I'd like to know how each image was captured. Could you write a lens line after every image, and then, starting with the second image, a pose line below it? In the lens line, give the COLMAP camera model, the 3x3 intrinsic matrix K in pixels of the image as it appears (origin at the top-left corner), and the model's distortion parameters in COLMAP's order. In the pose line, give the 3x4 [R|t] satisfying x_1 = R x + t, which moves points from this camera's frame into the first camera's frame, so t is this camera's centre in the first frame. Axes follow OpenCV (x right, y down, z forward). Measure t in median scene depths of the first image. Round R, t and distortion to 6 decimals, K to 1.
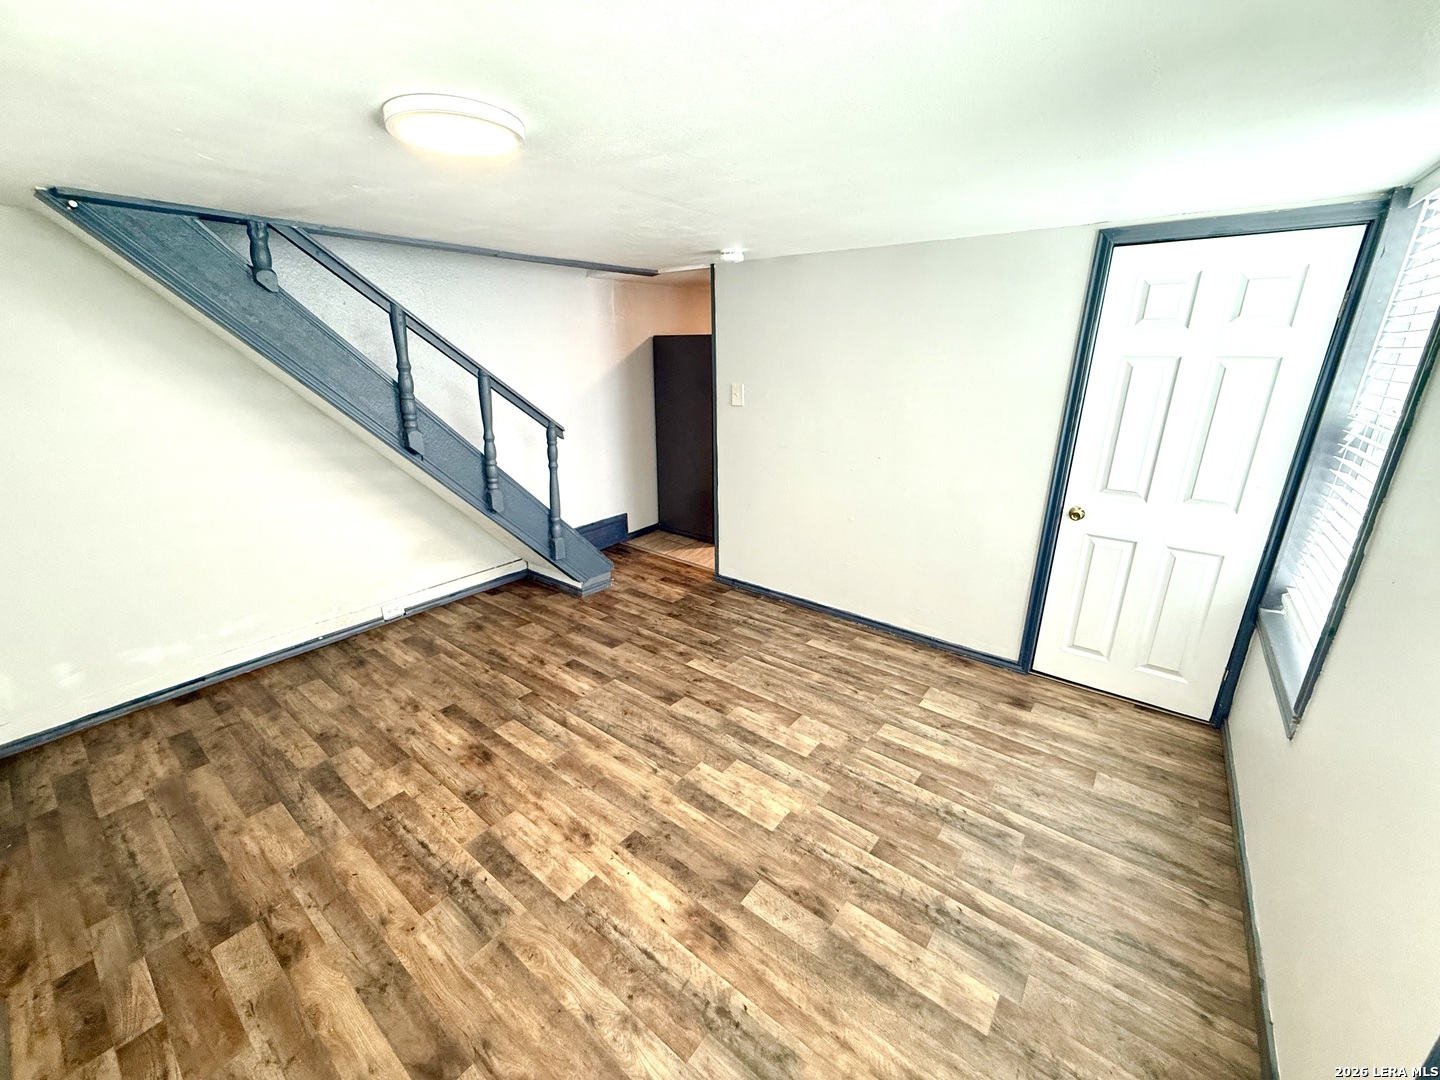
lens RADIAL K [[573.0, 0, 725.2], [0, 573.0, 530.1], [0, 0, 1]] dist [0.000197, -0.000522]
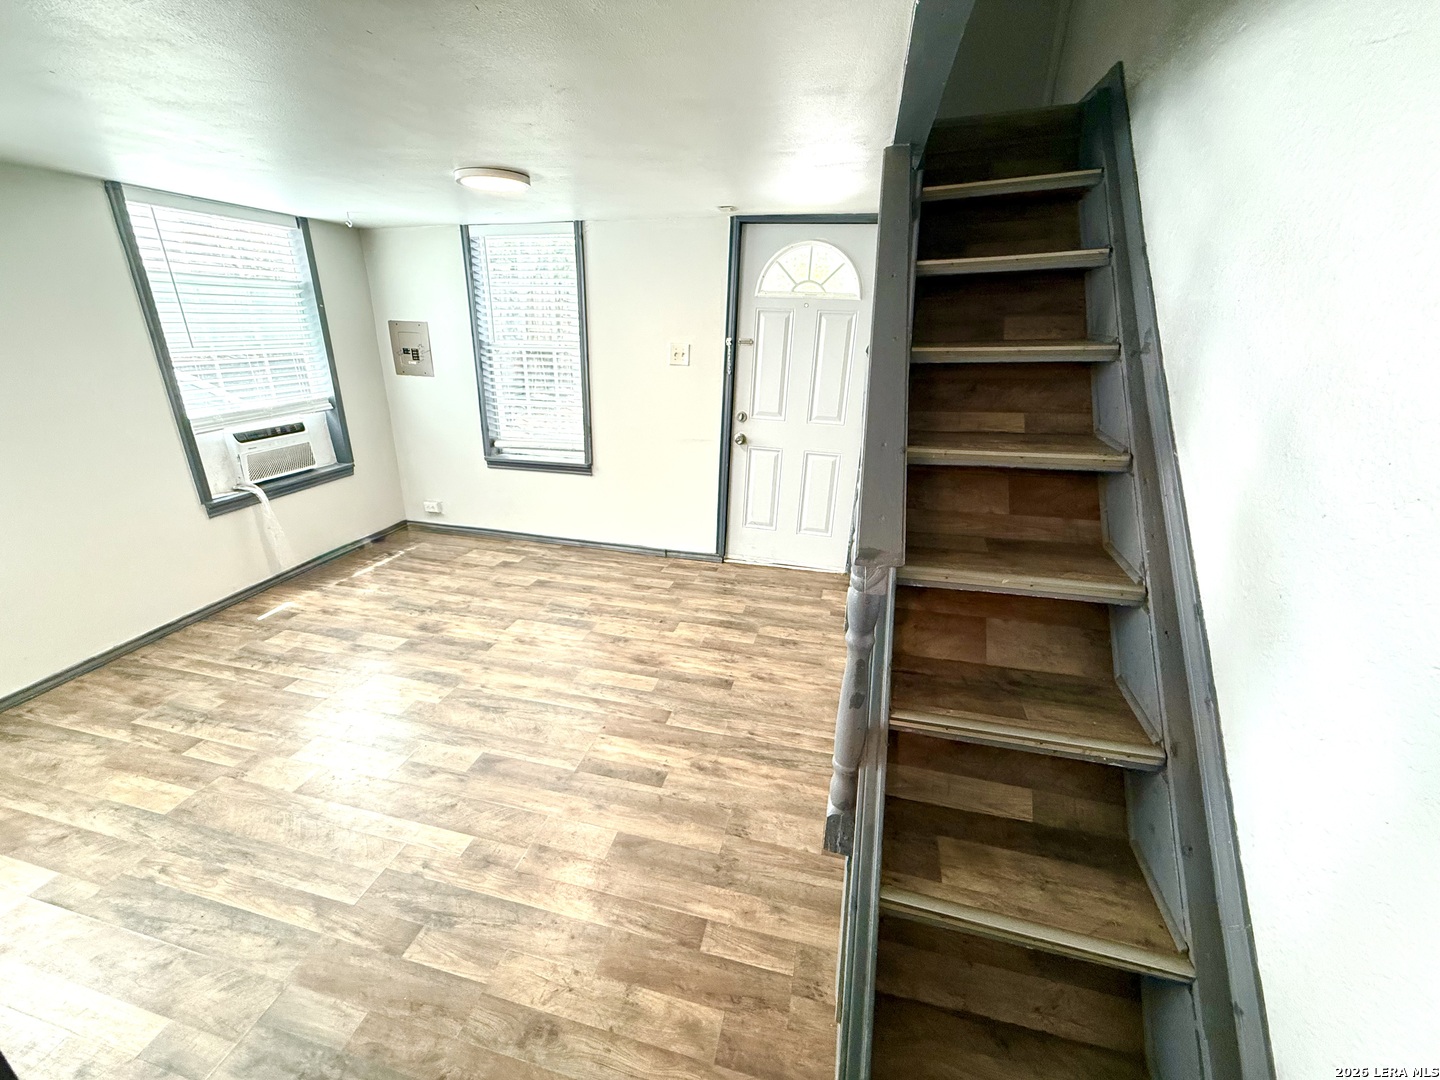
lens RADIAL K [[573.0, 0, 728.0], [0, 573.0, 538.9], [0, 0, 1]] dist [0.000197, -0.000522]
pose [[-0.910532, 0.138695, -0.389481, -0.156441], [-0.132542, 0.794406, 0.592749, -0.523306], [0.391617, 0.591339, -0.704949, 1.744551]]
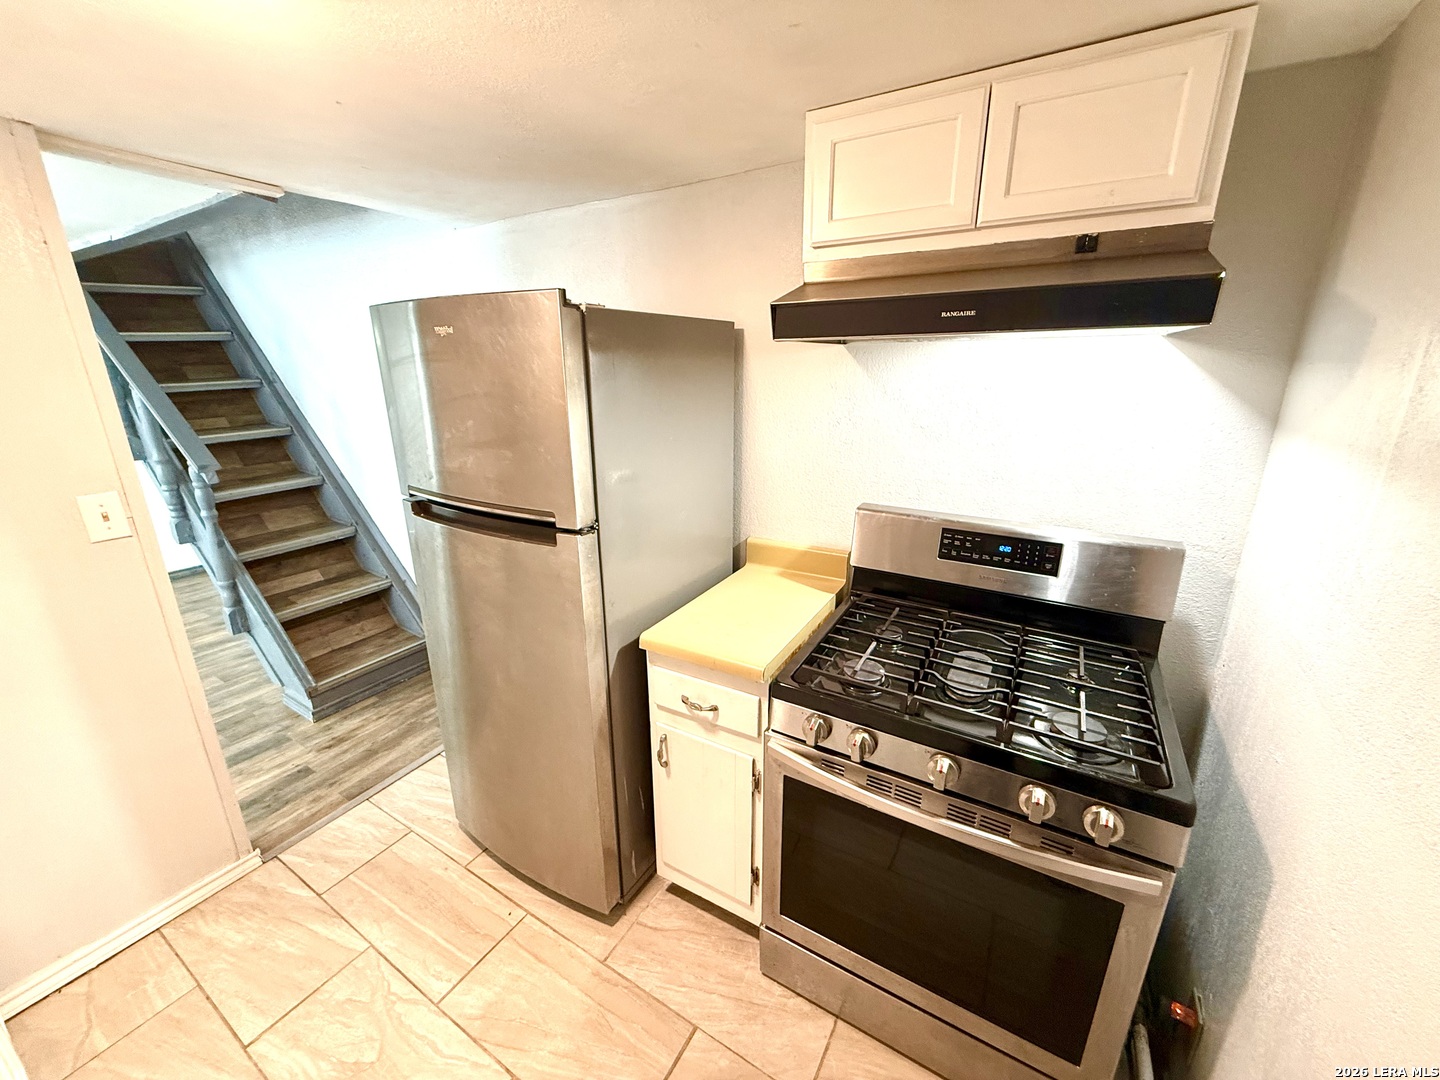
lens RADIAL K [[573.0, 0, 712.2], [0, 573.0, 542.4], [0, 0, 1]] dist [0.000197, -0.000522]
pose [[0.112545, 0.294260, -0.949076, 0.724088], [-0.295406, 0.921867, 0.250794, -0.680395], [0.948720, 0.252137, 0.190678, 2.208831]]
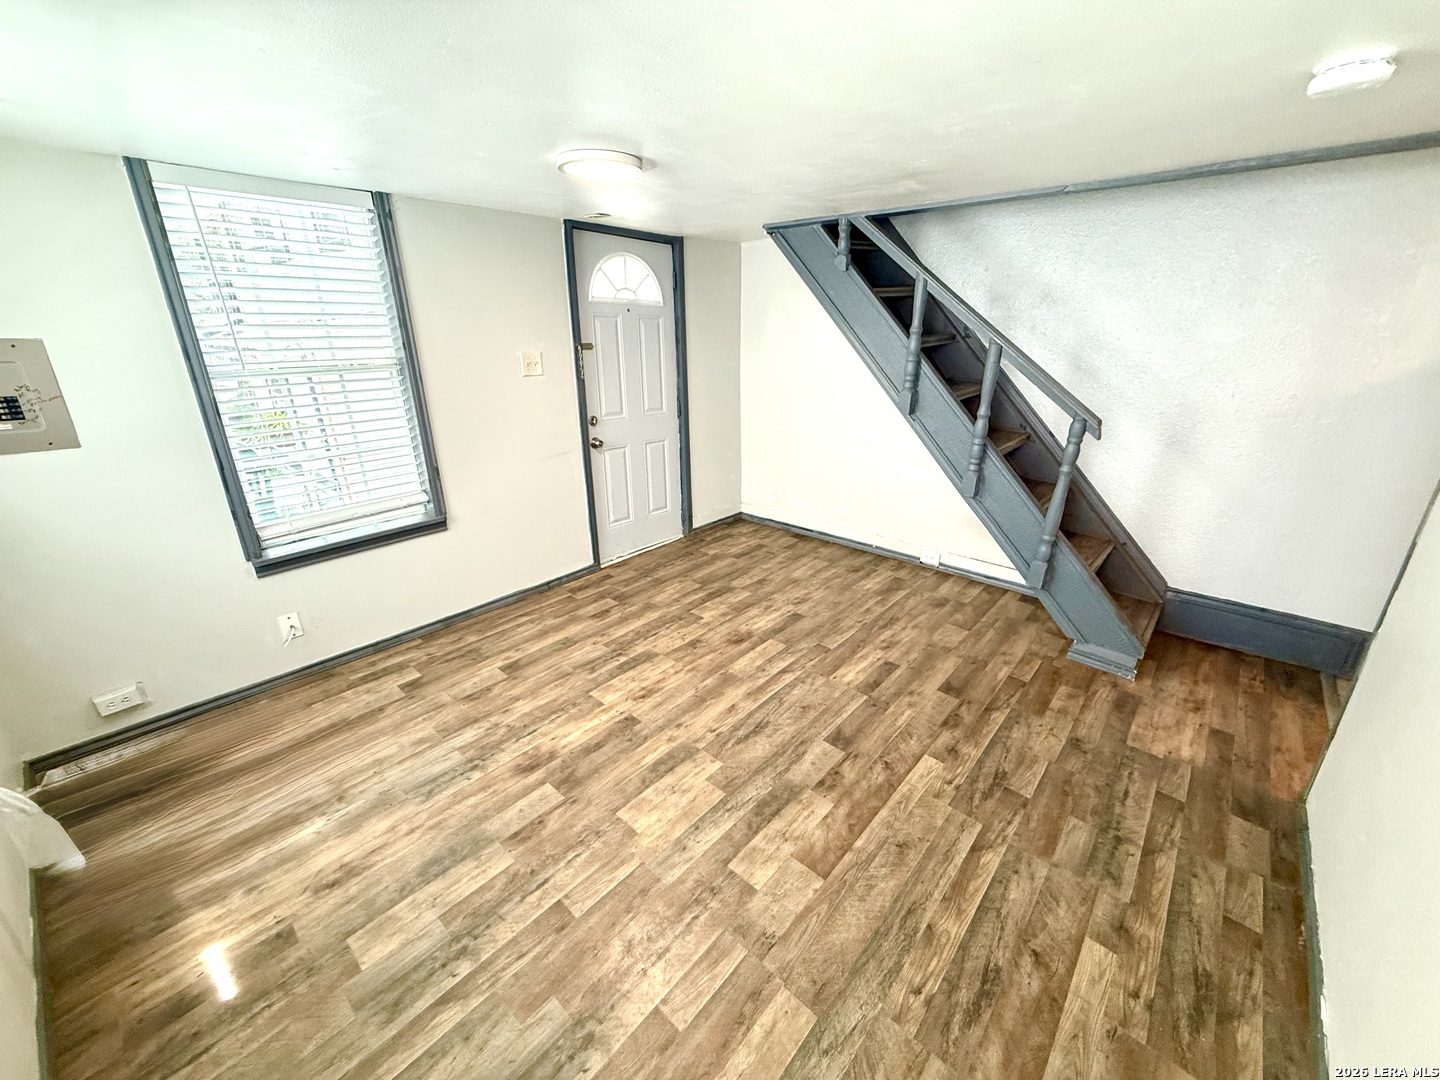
lens RADIAL K [[573.0, 0, 713.5], [0, 573.0, 534.9], [0, 0, 1]] dist [0.000197, -0.000522]
pose [[-0.067020, 0.350507, -0.934159, 0.688868], [-0.296651, 0.886925, 0.354067, -0.247299], [0.952631, 0.300849, 0.044536, 0.817313]]
